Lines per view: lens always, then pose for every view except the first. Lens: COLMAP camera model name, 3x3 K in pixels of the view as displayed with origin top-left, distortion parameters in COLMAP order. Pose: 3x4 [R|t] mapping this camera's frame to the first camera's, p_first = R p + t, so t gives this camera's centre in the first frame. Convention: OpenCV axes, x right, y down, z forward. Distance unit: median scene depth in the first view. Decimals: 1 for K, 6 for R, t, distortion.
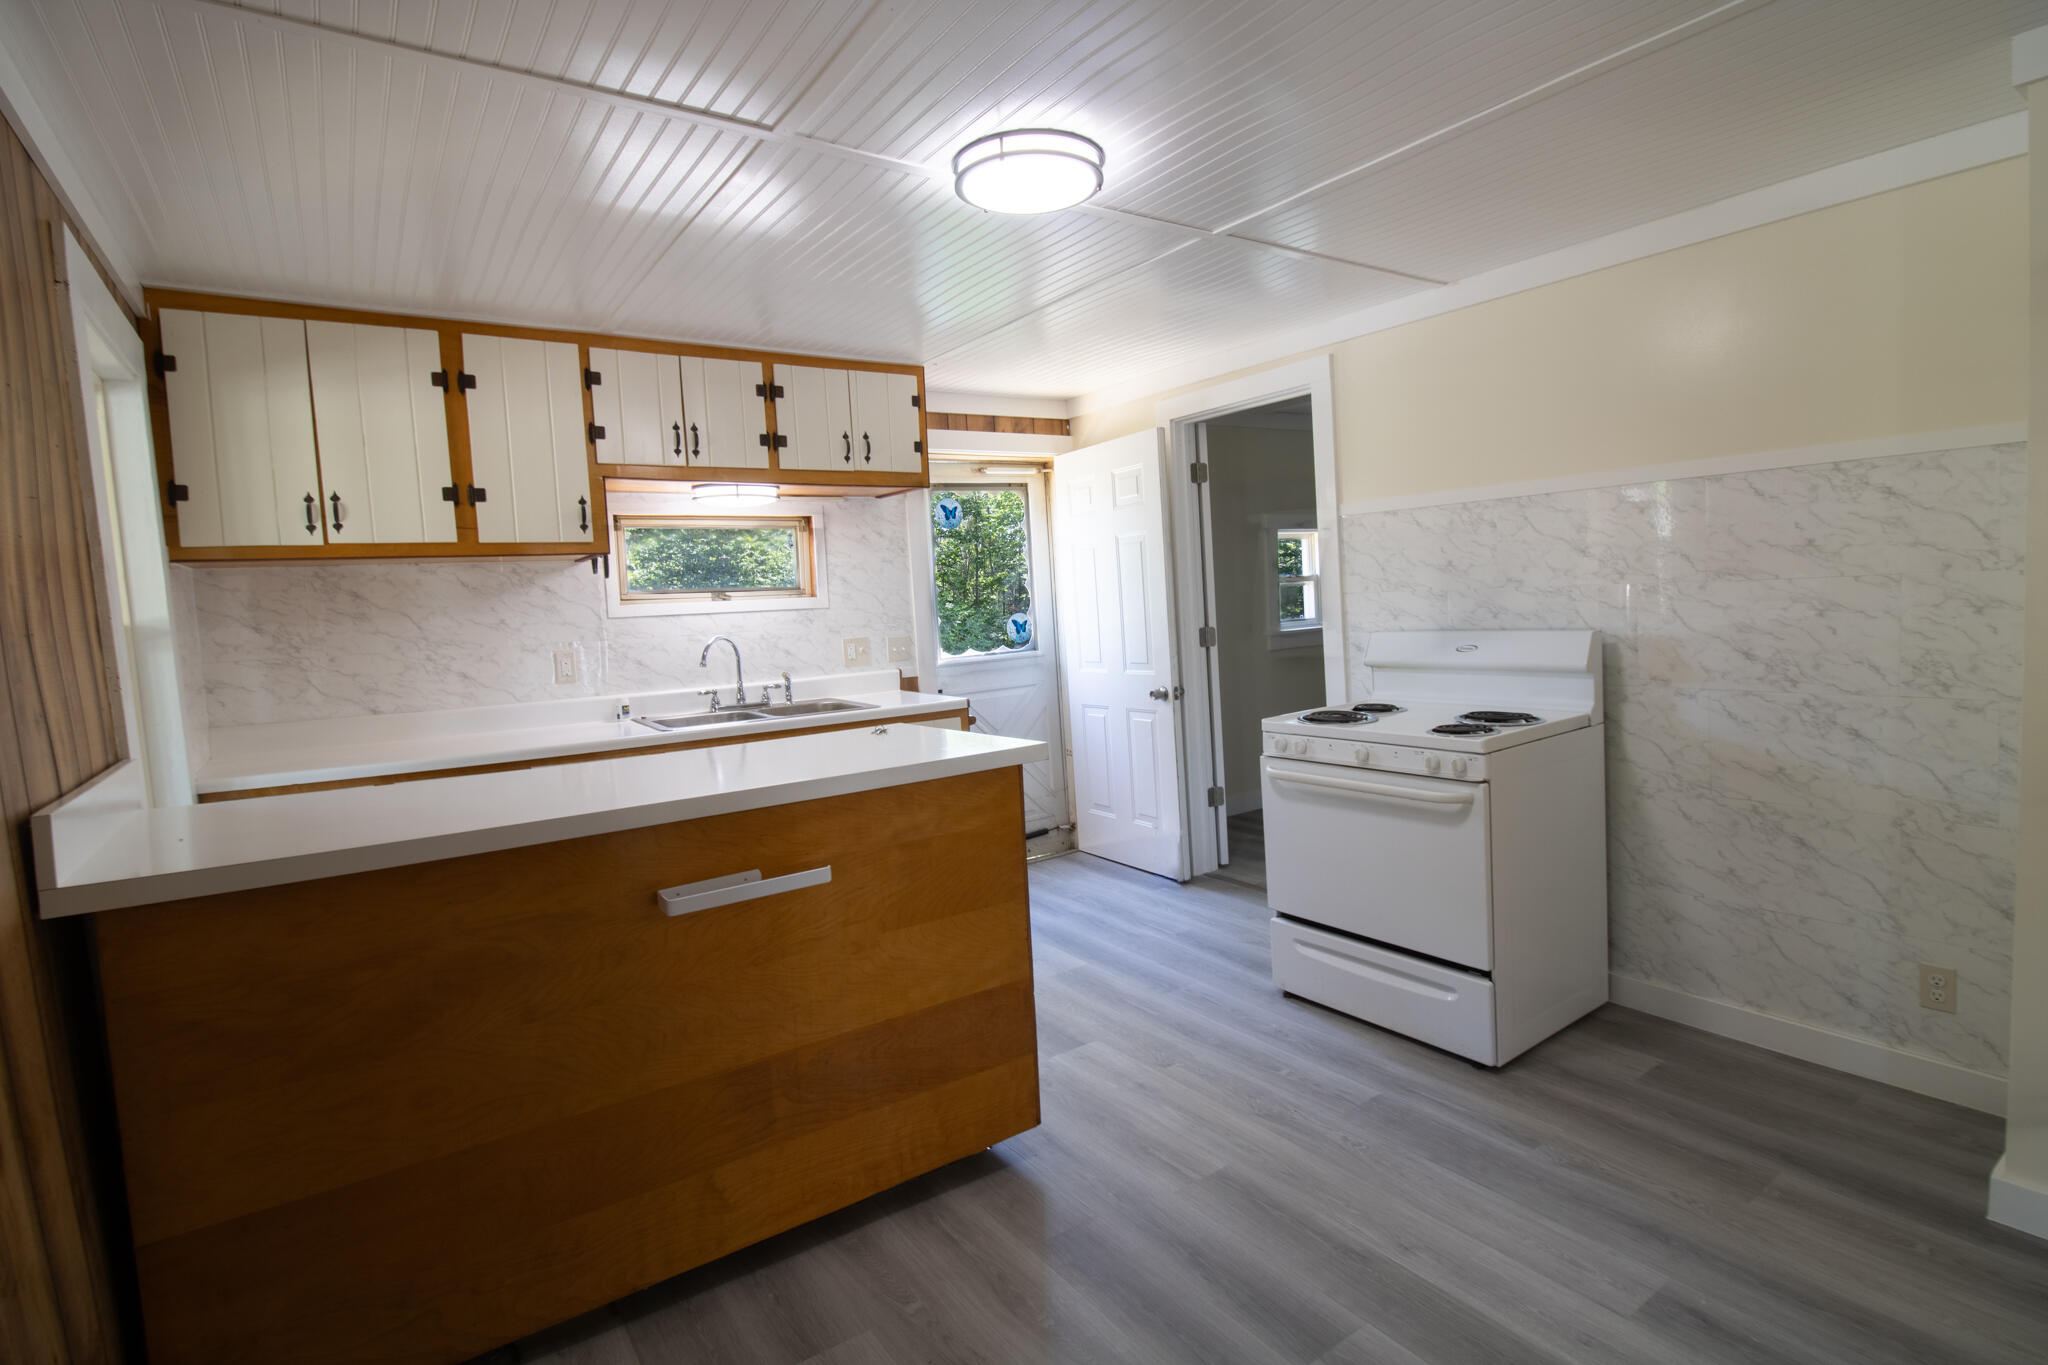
lens RADIAL K [[985.0, 0, 1017.4], [0, 985.0, 669.3], [0, 0, 1]] dist [0.004430, -0.016544]
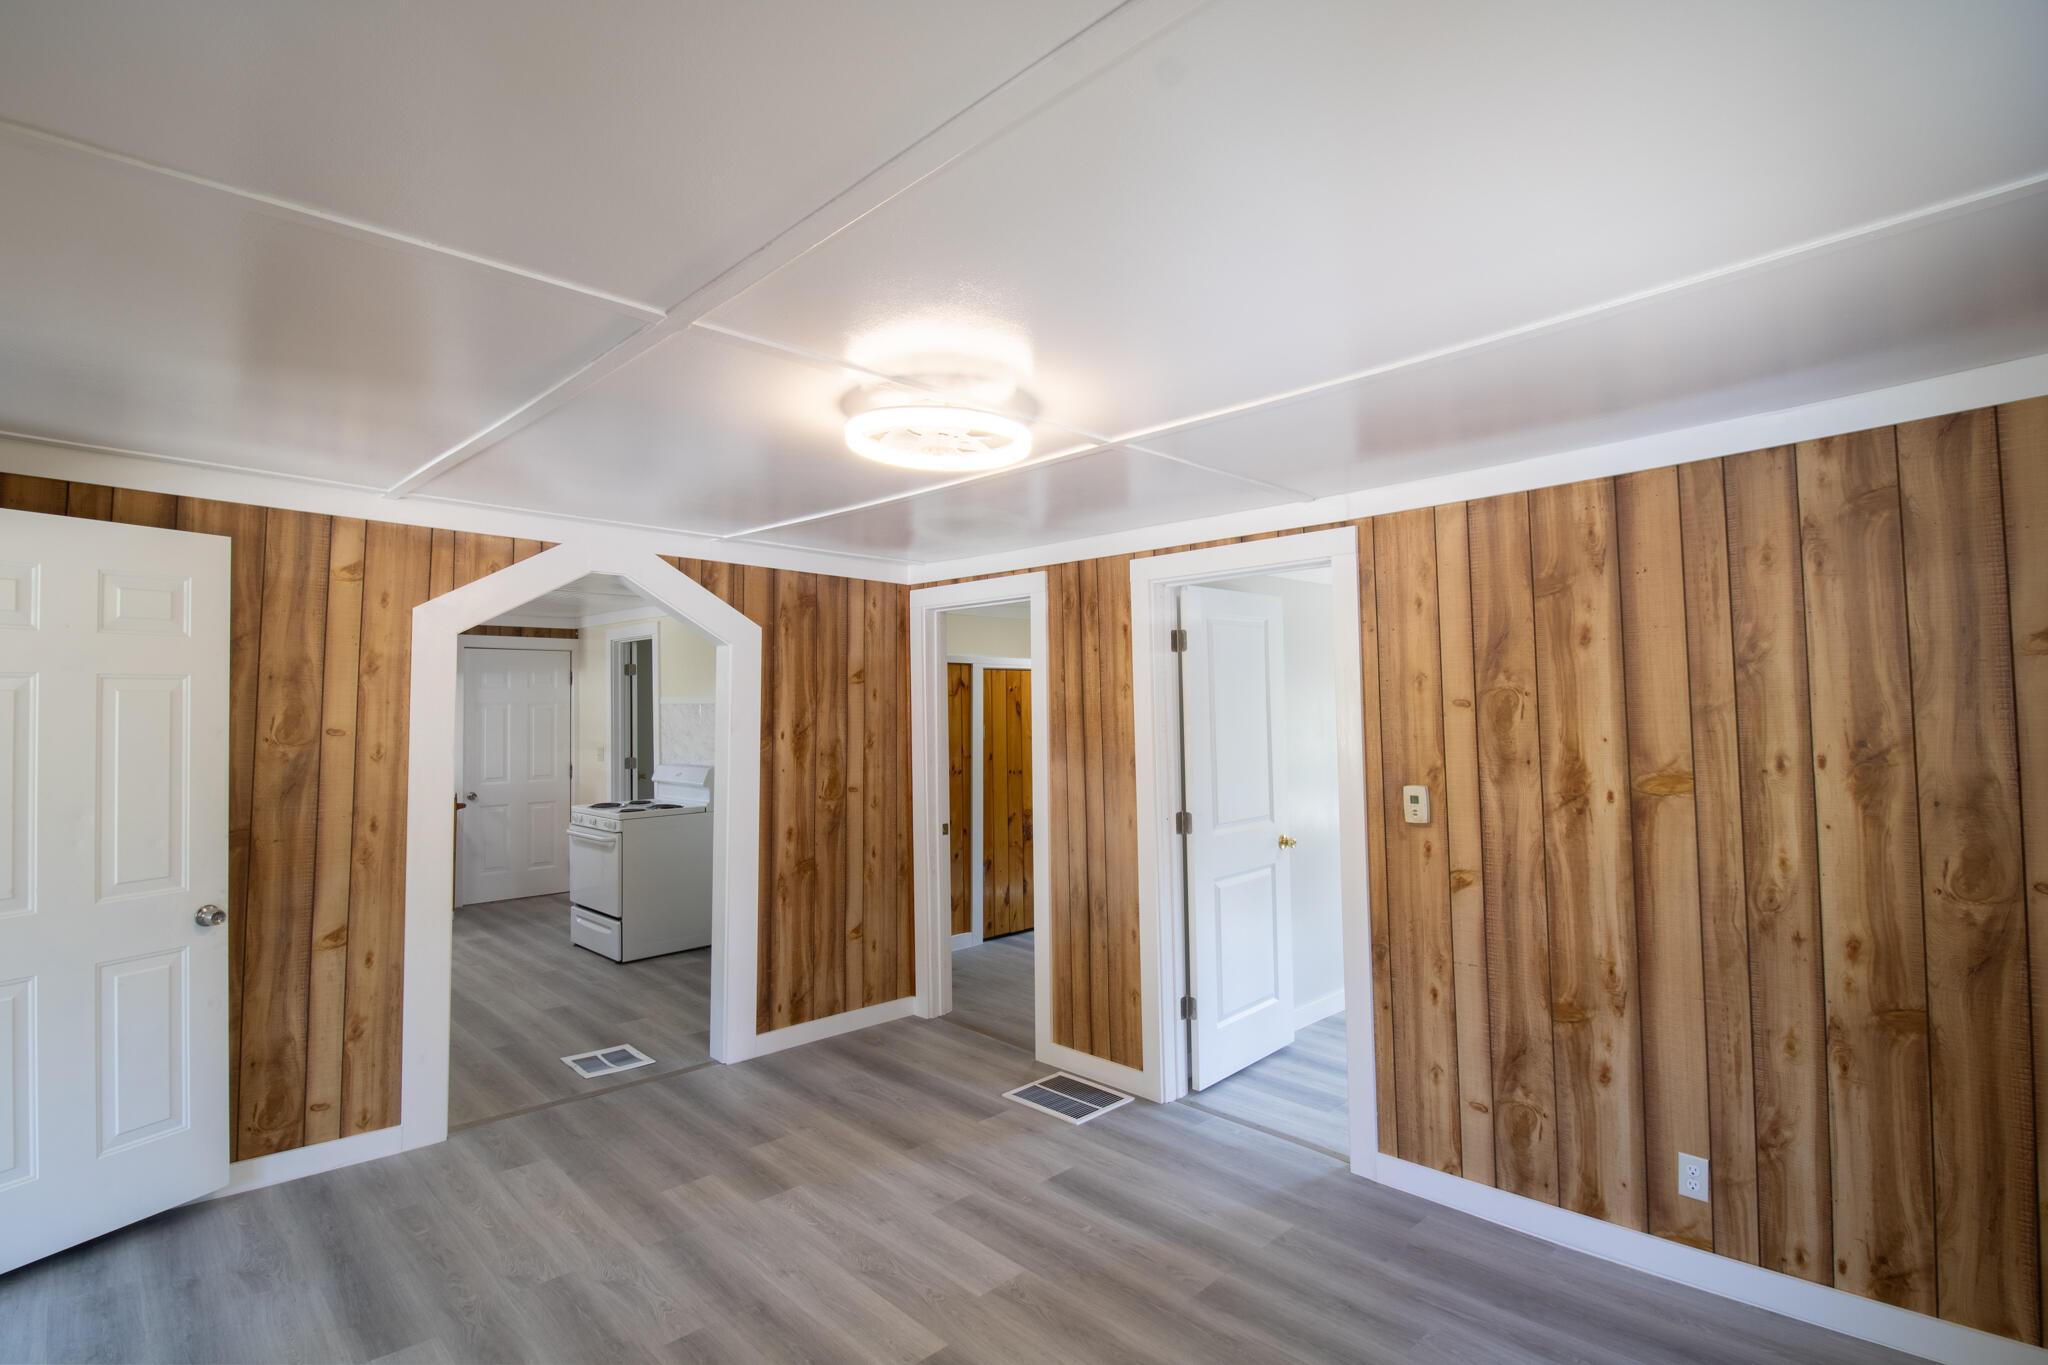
lens RADIAL K [[976.7, 0, 1027.7], [0, 976.7, 666.1], [0, 0, 1]] dist [0.005978, -0.016085]
pose [[0.983432, 0.053420, 0.173230, 0.783083], [-0.031684, 0.991538, -0.125891, -0.009210], [-0.178489, 0.118317, 0.976802, -1.135939]]
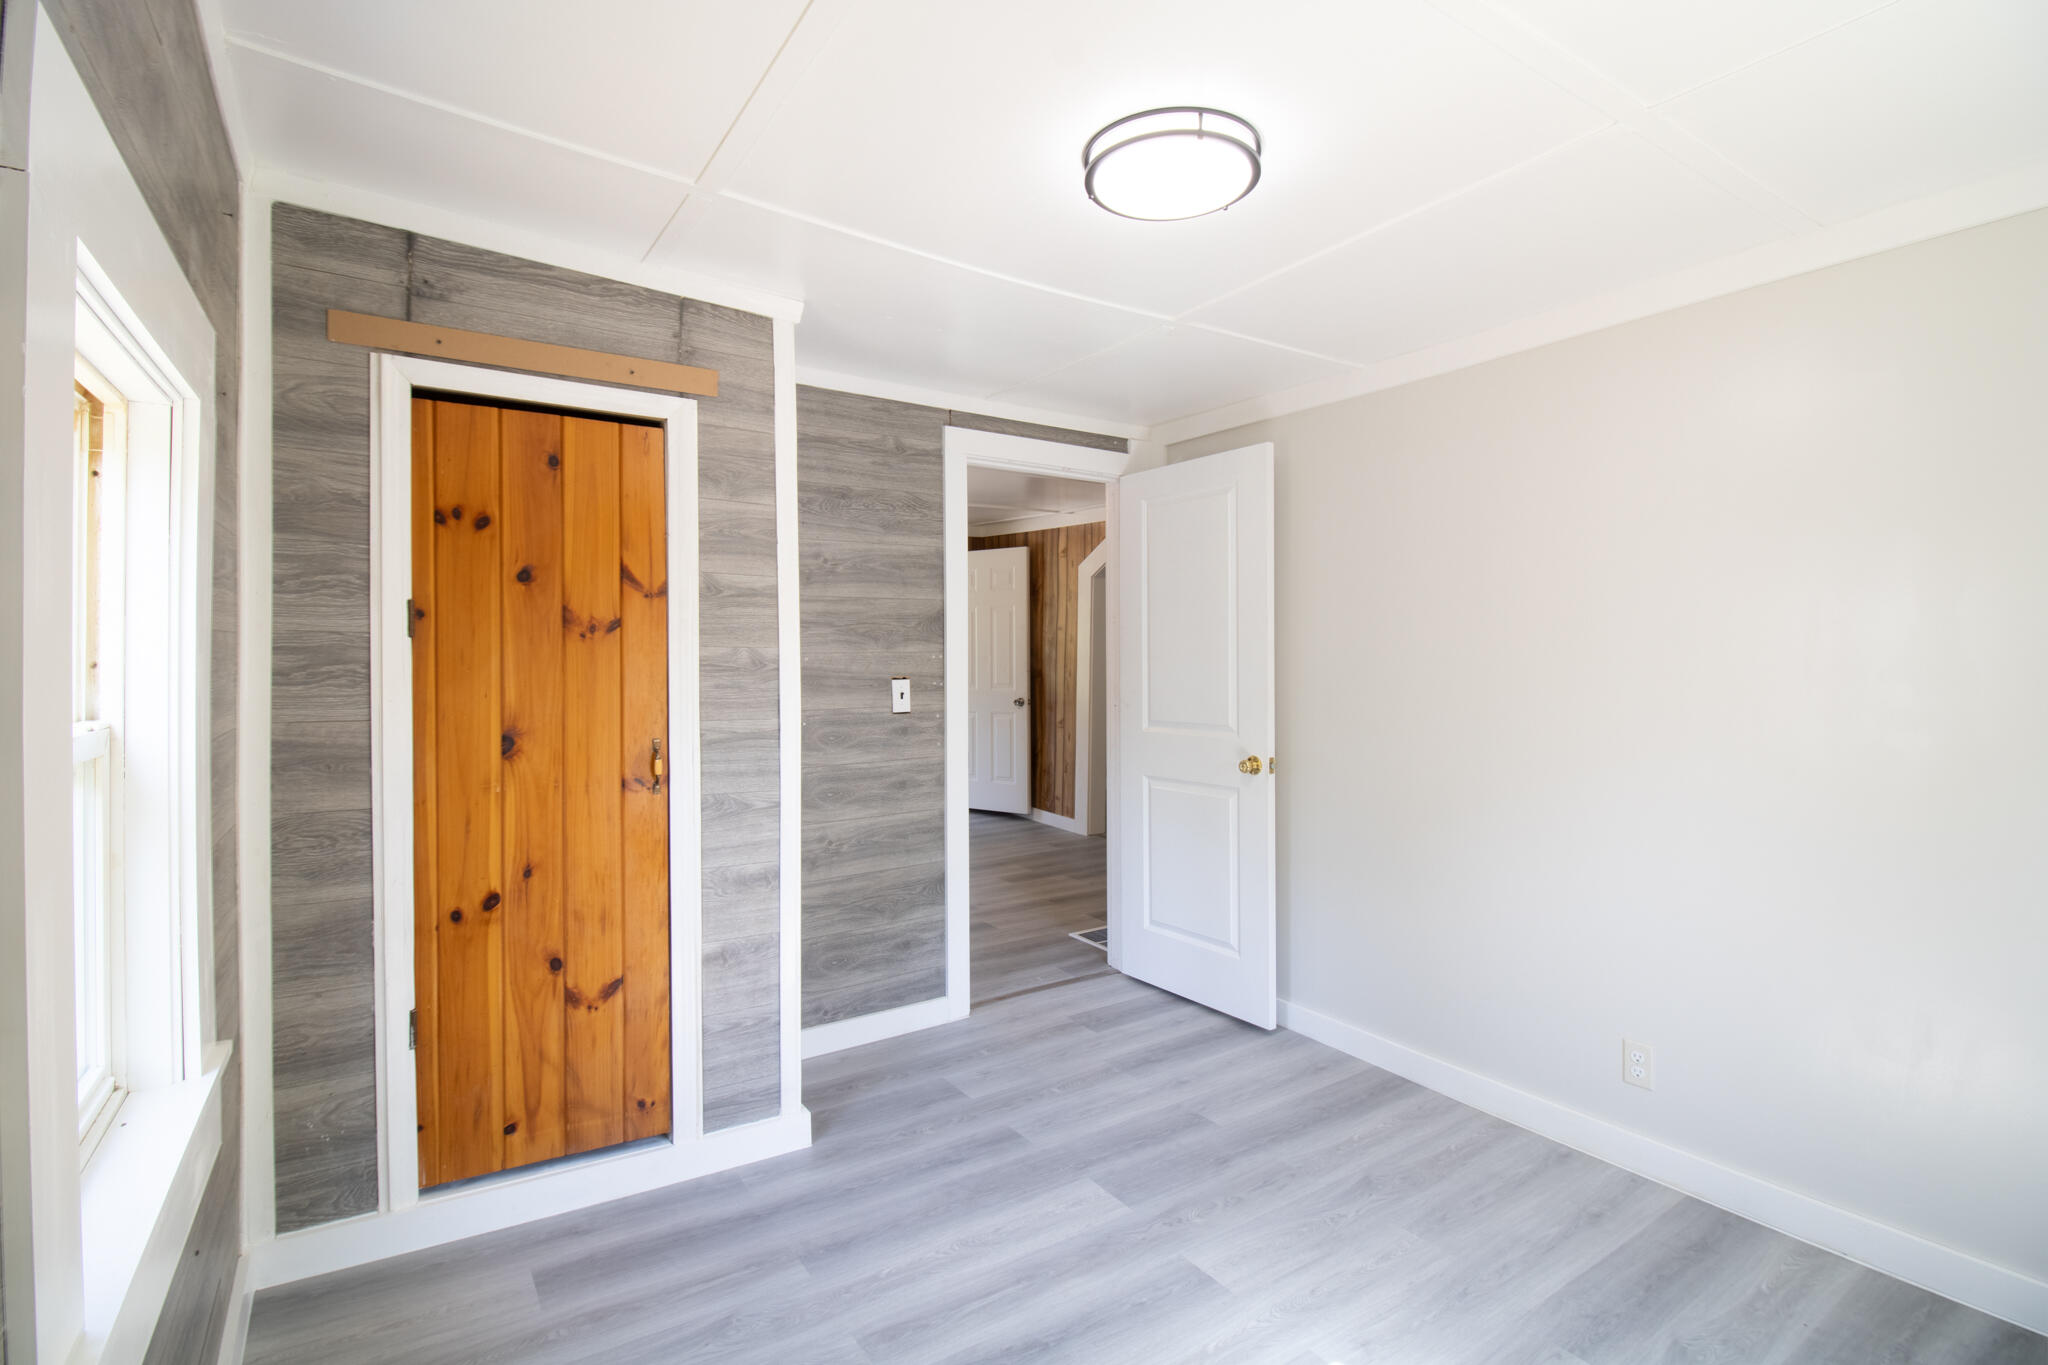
lens RADIAL K [[985.0, 0, 1017.4], [0, 985.0, 669.3], [0, 0, 1]] dist [0.004430, -0.016544]
pose [[-0.025152, 0.070681, -0.997182, 2.429314], [-0.071667, 0.994803, 0.072320, -0.105661], [0.997111, 0.073284, -0.019955, -0.073873]]
